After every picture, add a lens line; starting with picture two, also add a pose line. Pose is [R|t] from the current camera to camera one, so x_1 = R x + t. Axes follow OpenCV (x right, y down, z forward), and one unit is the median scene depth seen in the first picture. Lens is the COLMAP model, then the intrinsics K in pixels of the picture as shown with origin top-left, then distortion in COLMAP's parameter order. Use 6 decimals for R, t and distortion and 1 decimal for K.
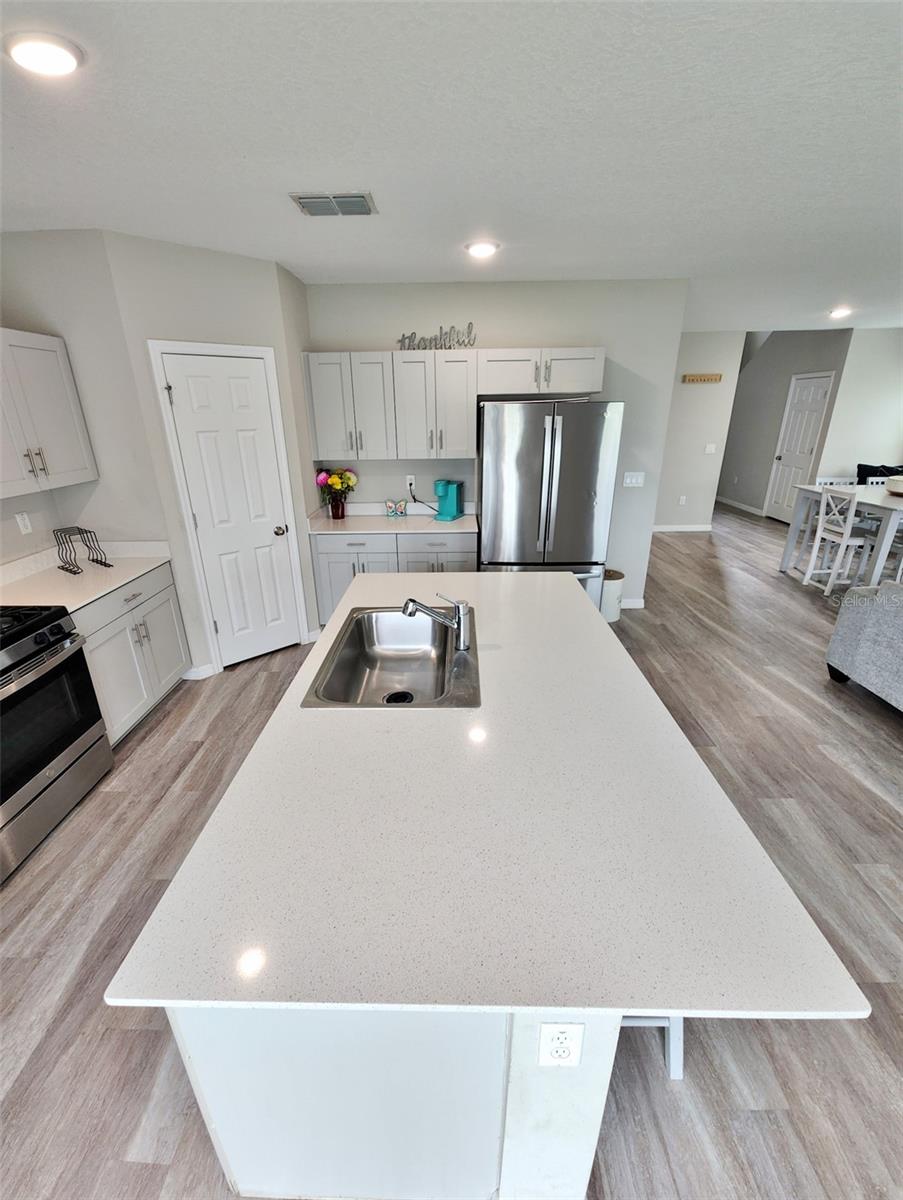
lens RADIAL K [[503.3, 0, 443.5], [0, 503.3, 608.4], [0, 0, 1]] dist [0.000759, -0.000071]
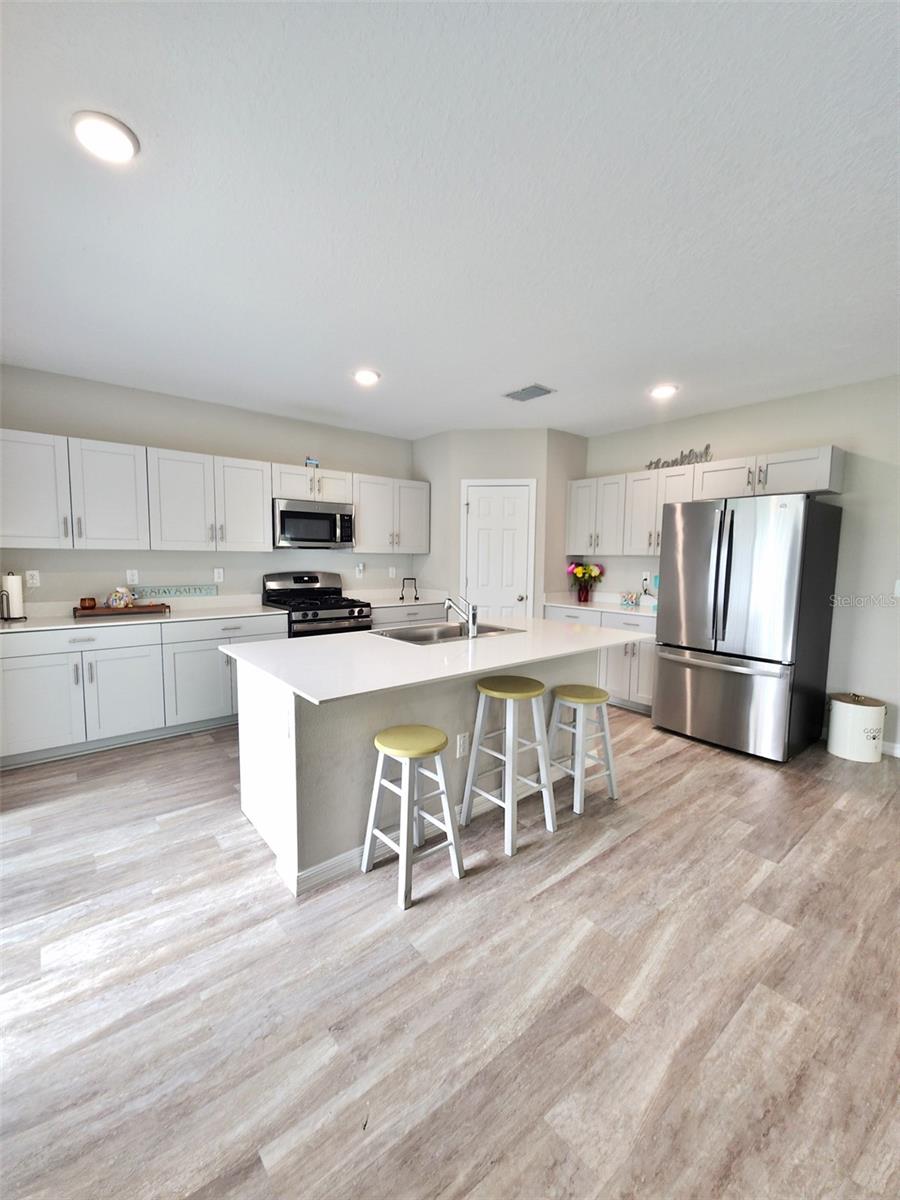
lens RADIAL K [[488.6, 0, 441.1], [0, 488.6, 600.9], [0, 0, 1]] dist [0.008879, -0.006098]
pose [[0.644288, 0.093462, -0.759050, 0.564282], [-0.300731, 0.943512, -0.139087, 0.109205], [0.703174, 0.317882, 0.636001, -0.020907]]
